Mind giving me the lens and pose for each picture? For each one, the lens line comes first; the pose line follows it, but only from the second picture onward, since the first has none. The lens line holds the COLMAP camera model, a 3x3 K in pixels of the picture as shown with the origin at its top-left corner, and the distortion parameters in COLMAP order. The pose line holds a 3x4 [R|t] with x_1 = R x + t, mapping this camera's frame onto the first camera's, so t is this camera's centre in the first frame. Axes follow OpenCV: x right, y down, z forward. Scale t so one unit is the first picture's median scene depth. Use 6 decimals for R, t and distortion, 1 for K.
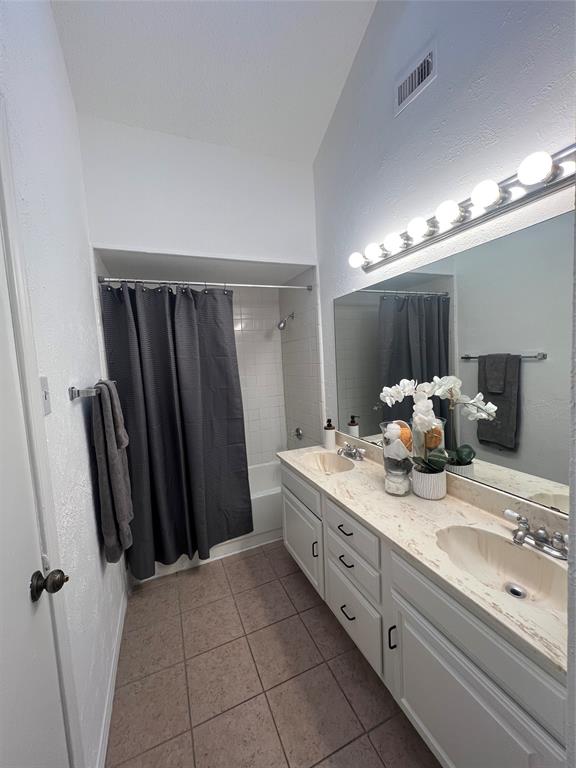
lens RADIAL K [[303.1, 0, 285.0], [0, 303.1, 384.9], [0, 0, 1]] dist [-0.001277, -0.000016]
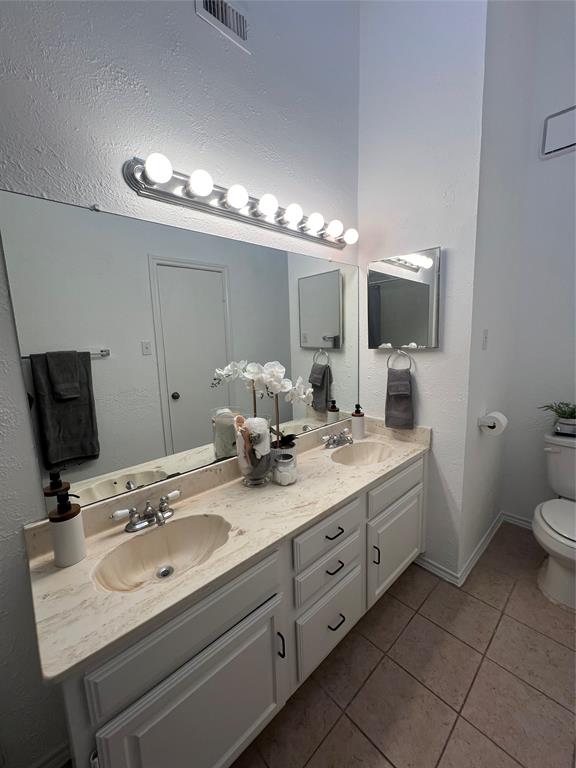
lens RADIAL K [[303.1, 0, 284.7], [0, 303.1, 376.4], [0, 0, 1]] dist [-0.001277, -0.000016]
pose [[-0.316926, -0.066298, 0.946130, -0.476681], [0.135251, 0.984200, 0.114271, -0.077238], [-0.938757, 0.164181, -0.302952, 1.131103]]
